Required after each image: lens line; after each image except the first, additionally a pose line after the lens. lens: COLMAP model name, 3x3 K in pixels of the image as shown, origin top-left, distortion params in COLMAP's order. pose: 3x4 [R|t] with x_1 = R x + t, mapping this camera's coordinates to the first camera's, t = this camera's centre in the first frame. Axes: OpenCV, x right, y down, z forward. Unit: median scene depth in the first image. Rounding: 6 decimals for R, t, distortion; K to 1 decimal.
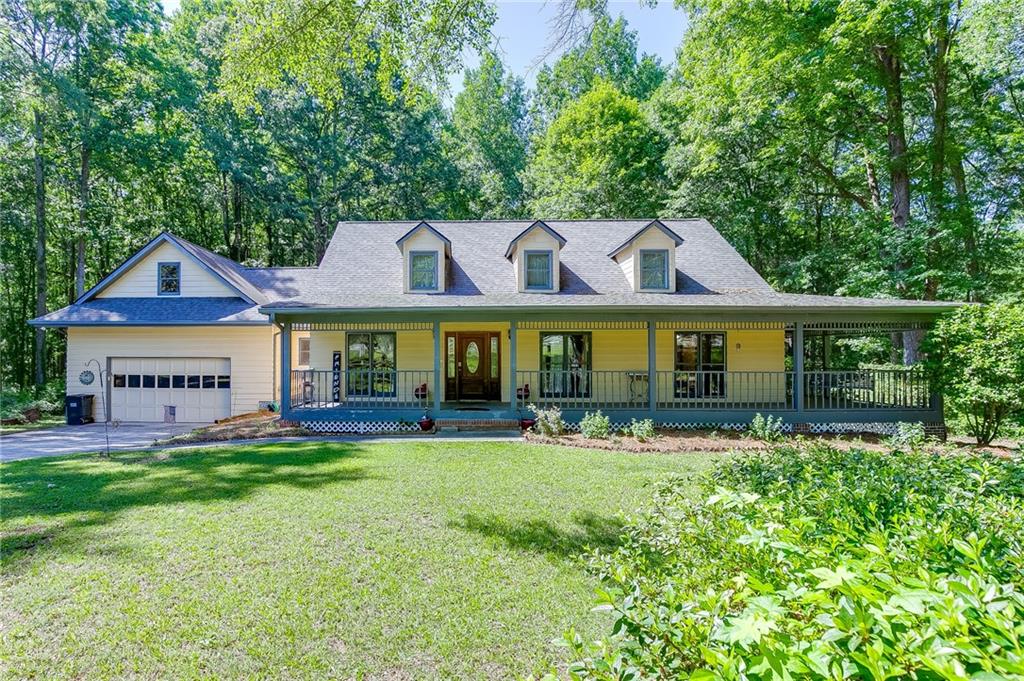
lens RADIAL K [[466.2, 0, 518.6], [0, 466.2, 338.7], [0, 0, 1]] dist [-0.024868, -0.000034]
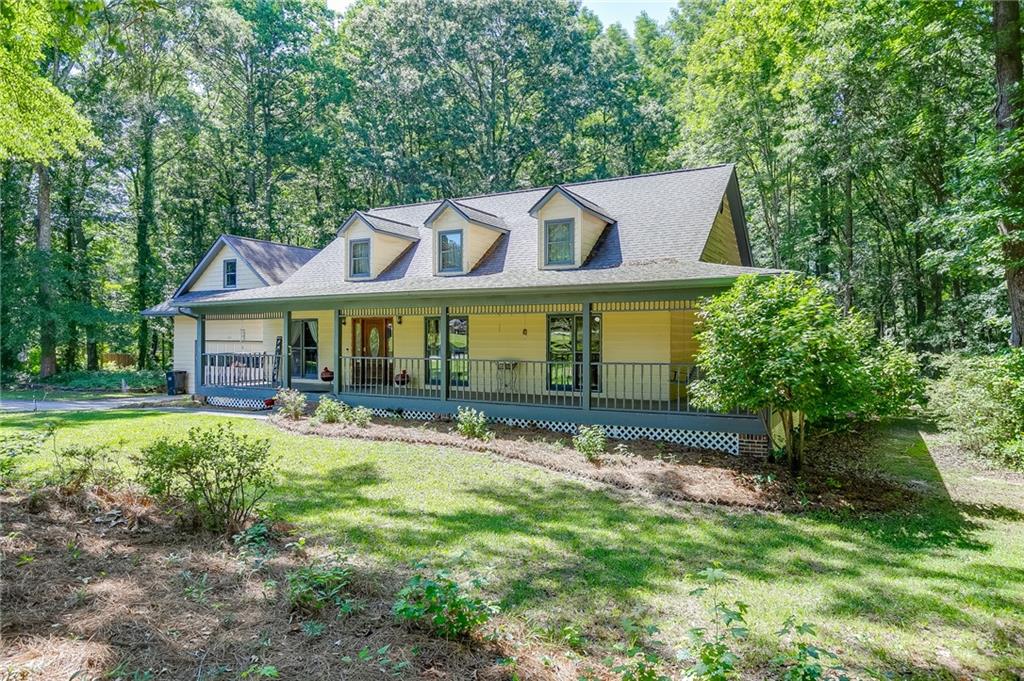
lens RADIAL K [[591.3, 0, 512.0], [0, 591.3, 340.5], [0, 0, 1]] dist [-0.002228, -0.000178]
pose [[0.890903, 0.005706, -0.454158, 0.577878], [0.008798, 0.999517, 0.029817, -0.001054], [0.454108, -0.030560, 0.890422, -0.023901]]
